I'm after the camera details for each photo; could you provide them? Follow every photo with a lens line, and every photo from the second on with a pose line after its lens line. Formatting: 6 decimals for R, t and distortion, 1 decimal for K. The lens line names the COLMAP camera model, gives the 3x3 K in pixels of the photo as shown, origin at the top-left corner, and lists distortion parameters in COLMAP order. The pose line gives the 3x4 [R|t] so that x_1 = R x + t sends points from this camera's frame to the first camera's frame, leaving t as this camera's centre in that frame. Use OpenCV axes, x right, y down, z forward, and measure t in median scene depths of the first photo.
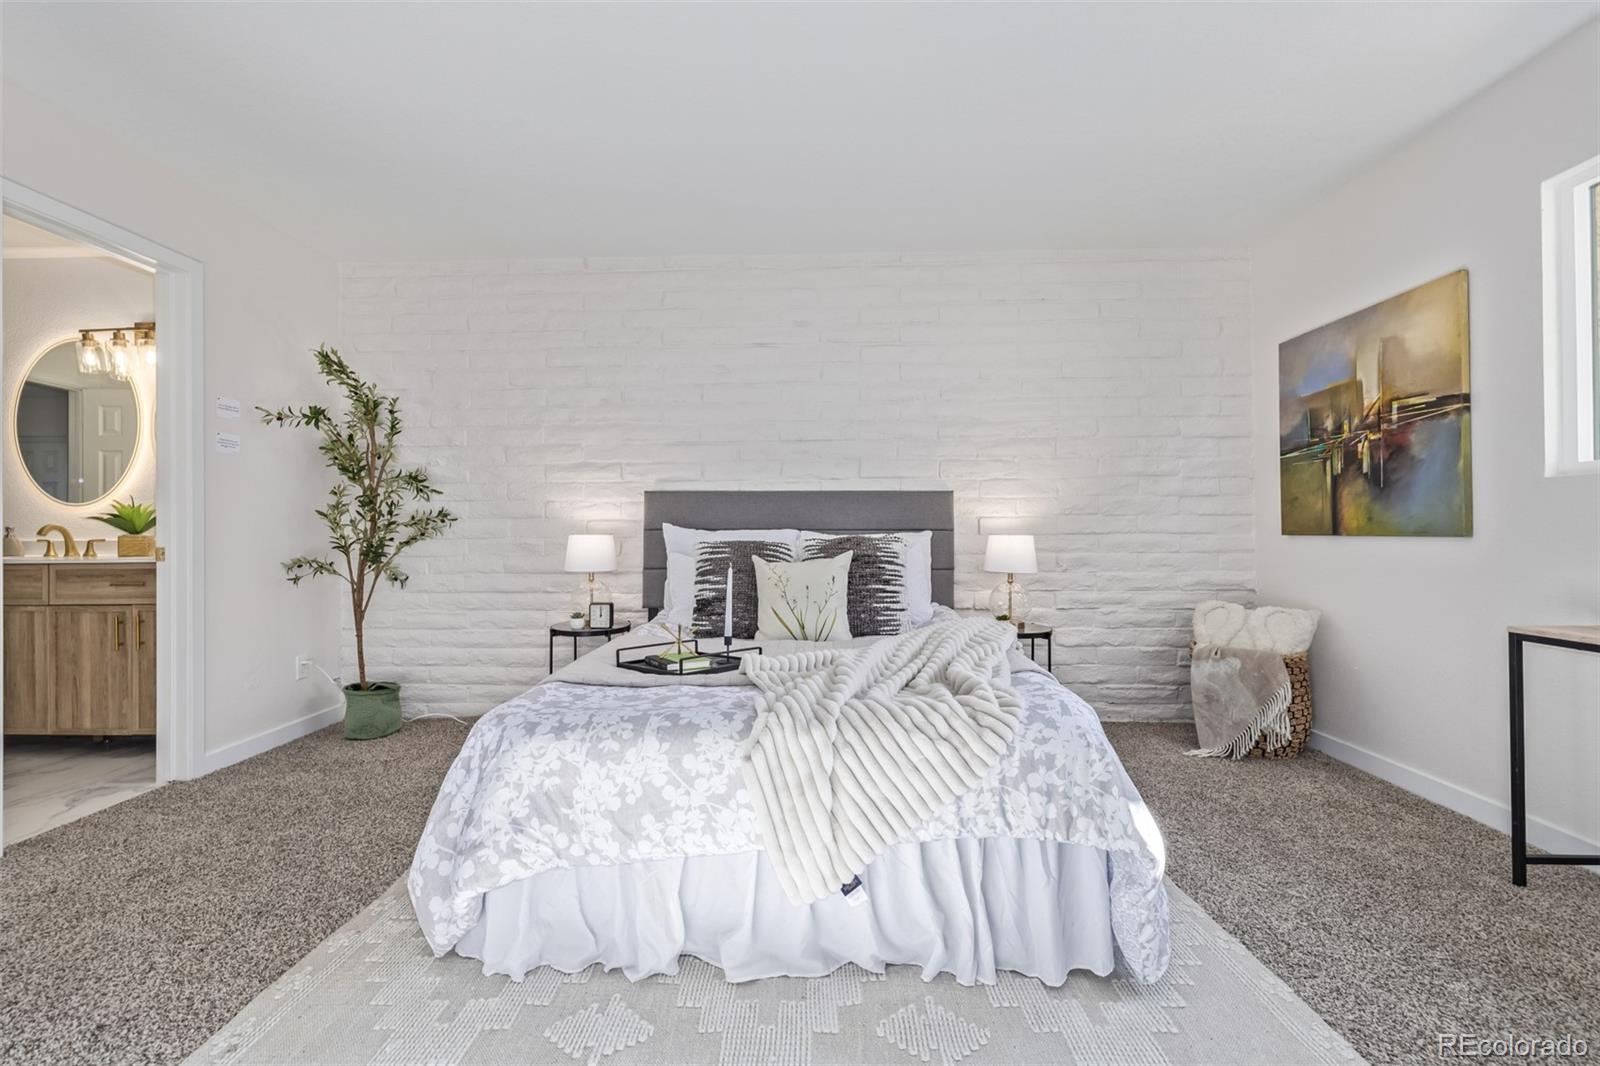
lens RADIAL K [[676.2, 0, 793.2], [0, 676.2, 530.4], [0, 0, 1]] dist [0.001458, -0.000253]
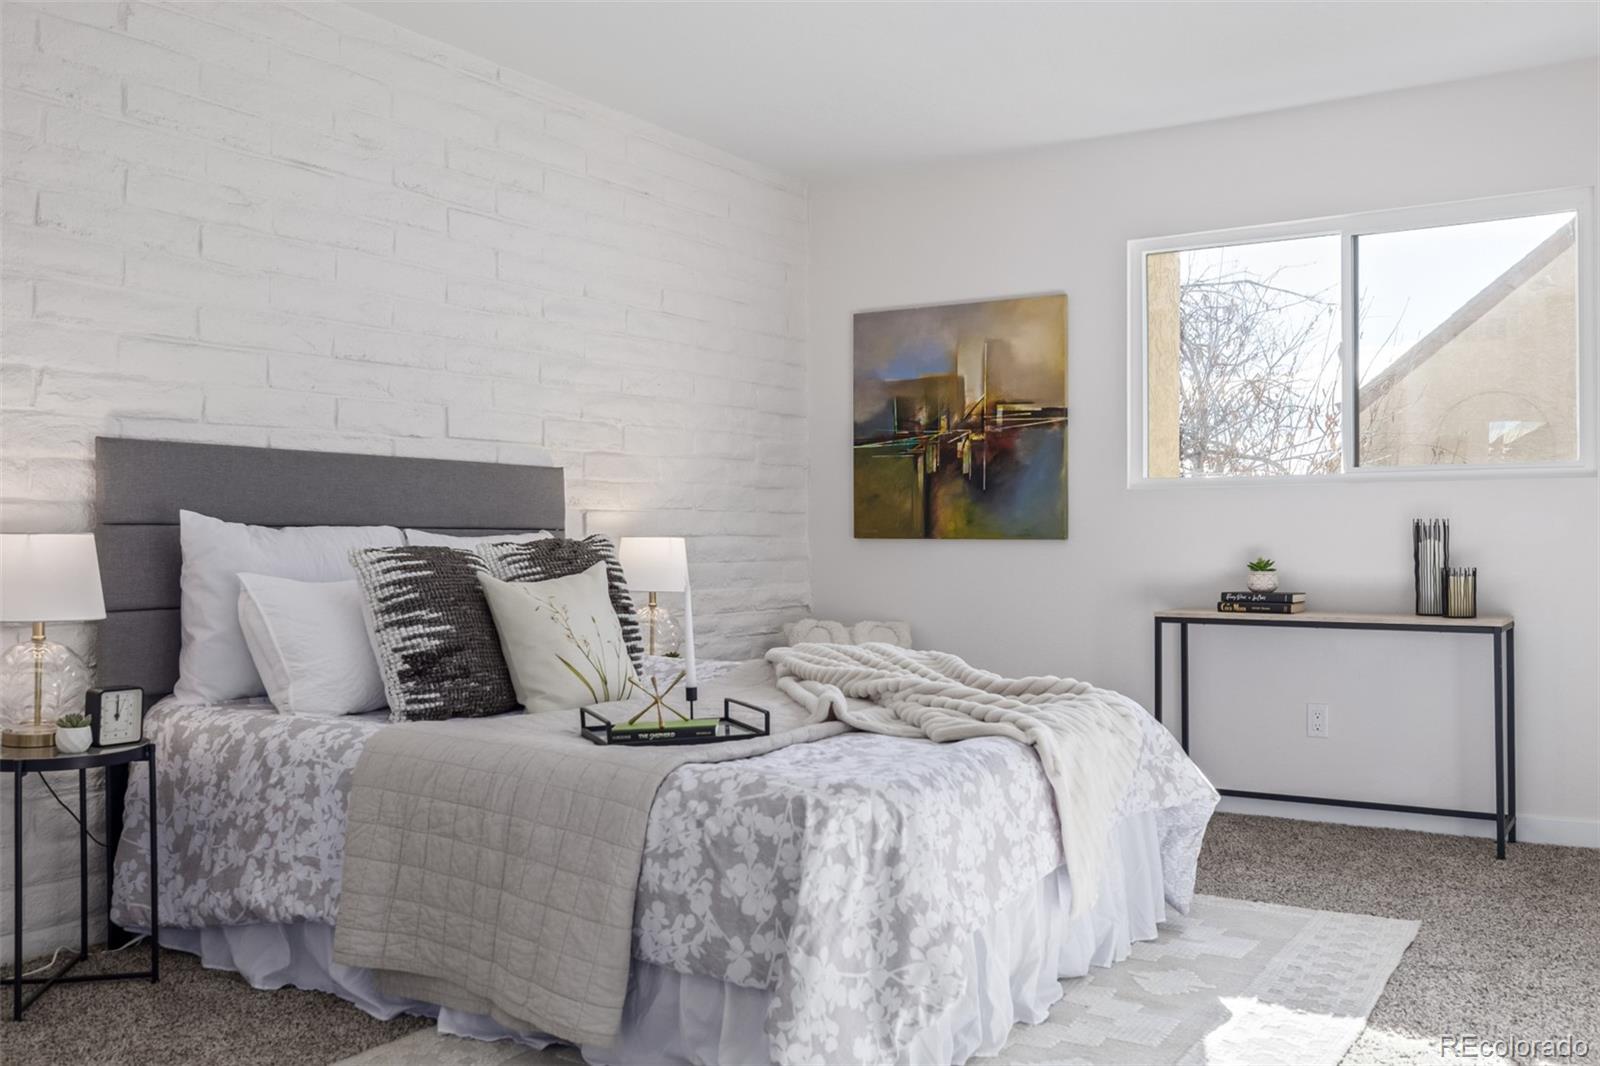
lens RADIAL K [[1464.3, 0, 790.1], [0, 1464.3, 532.3], [0, 0, 1]] dist [-0.006652, 0.000000]
pose [[0.508478, 0.005709, 0.861056, -1.066115], [-0.005966, 0.999977, -0.003107, 0.006399], [-0.861054, -0.003557, 0.508501, 0.153981]]
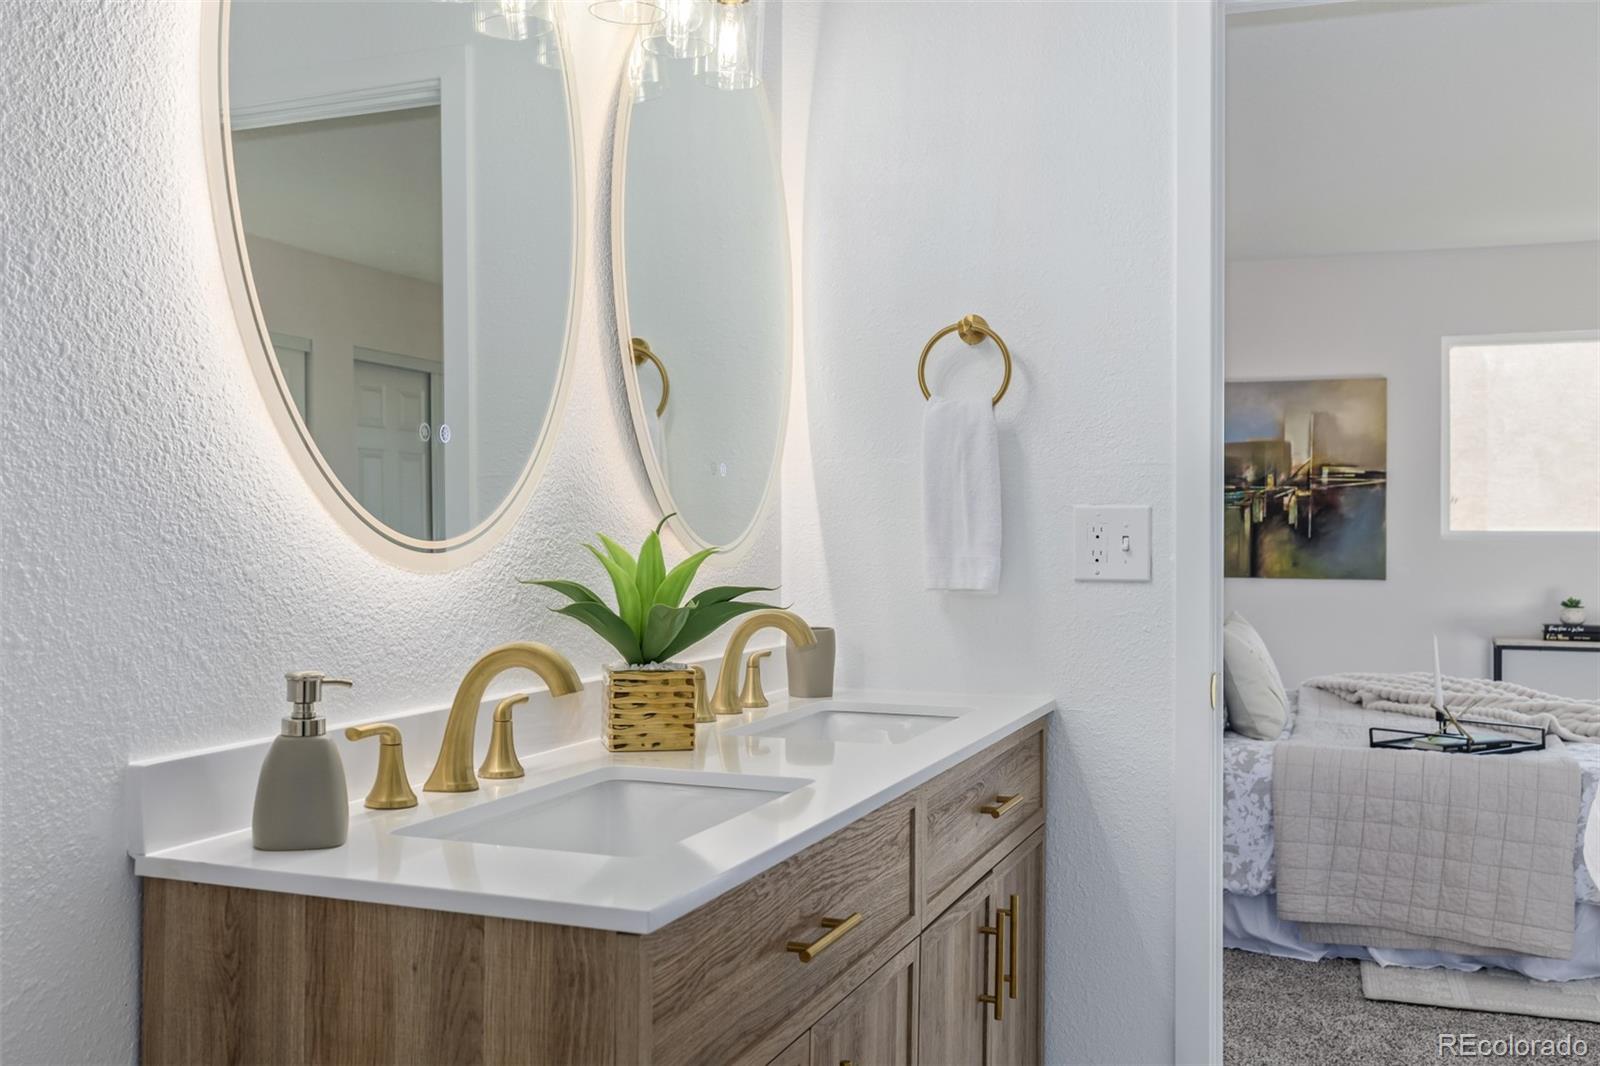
lens RADIAL K [[1603.5, 0, 771.5], [0, 1603.5, 520.0], [0, 0, 1]] dist [0.000904, 0.000000]
pose [[0.315383, 0.011224, 0.948898, -1.989938], [-0.009094, 0.999920, -0.008805, -0.058789], [-0.948921, -0.005852, 0.315460, 0.970949]]
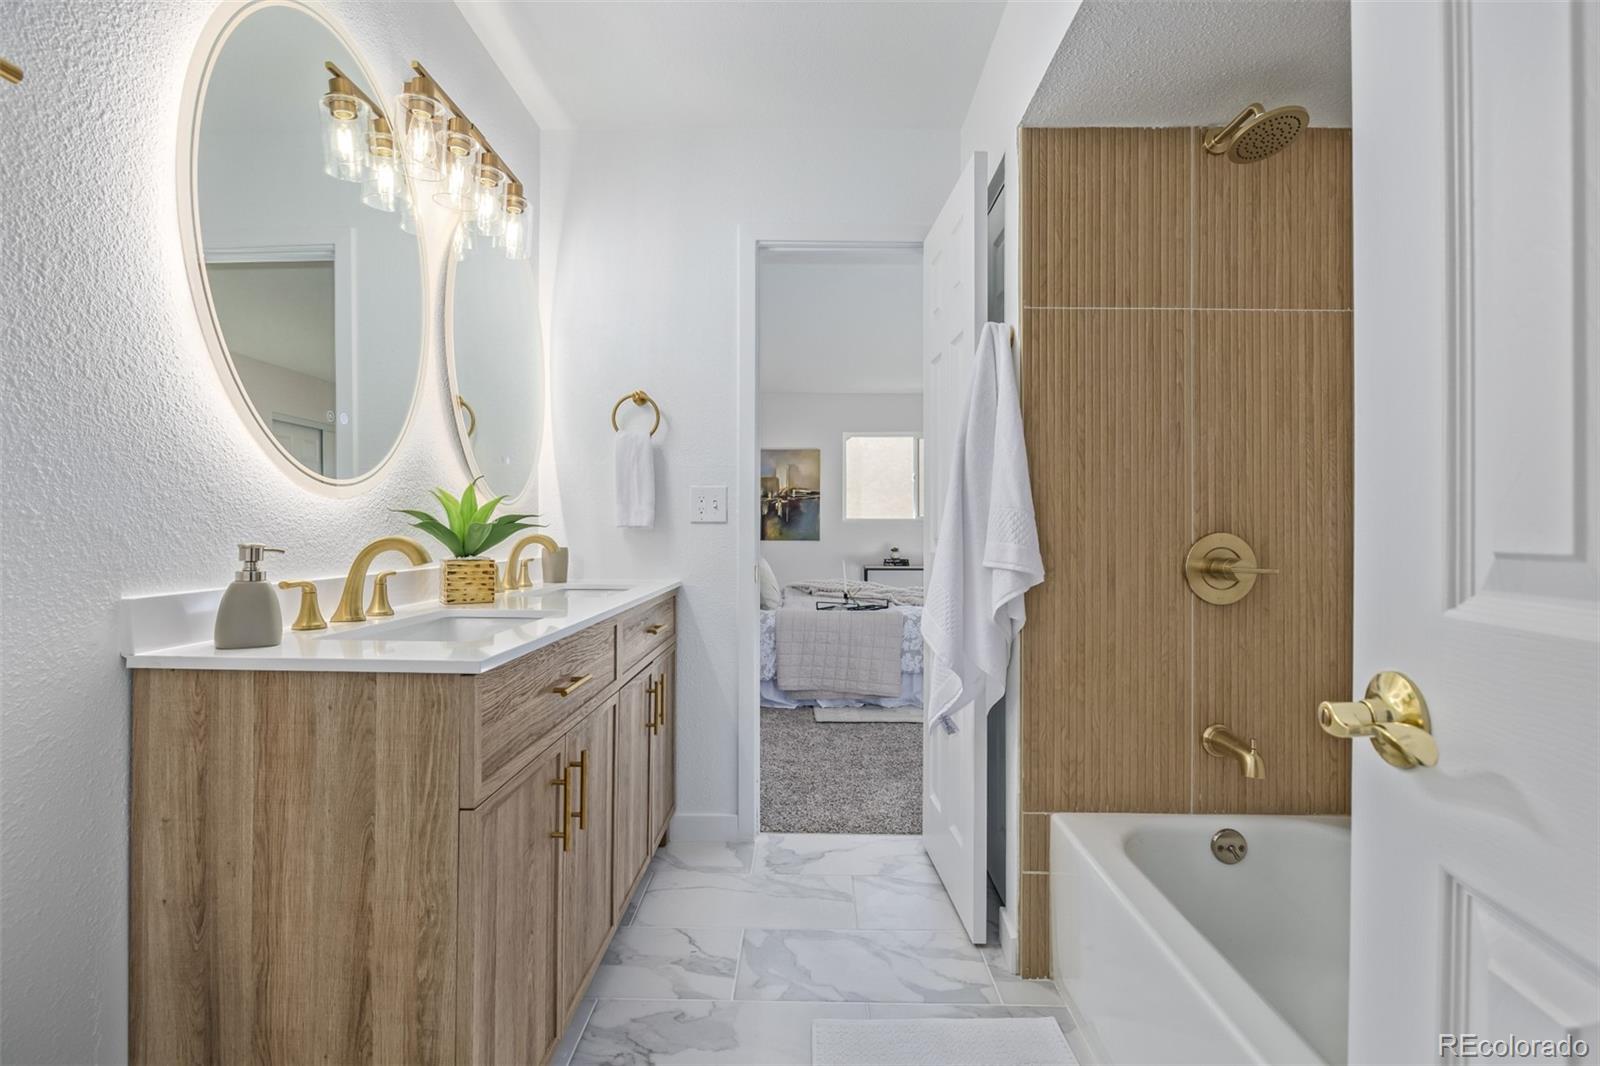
lens RADIAL K [[767.3, 0, 809.2], [0, 767.3, 524.0], [0, 0, 1]] dist [-0.010822, 0.002542]
pose [[-0.040198, 0.012270, 0.999116, -1.967883], [-0.005007, 0.999910, -0.012481, -0.018167], [-0.999179, -0.005504, -0.040133, 0.994282]]
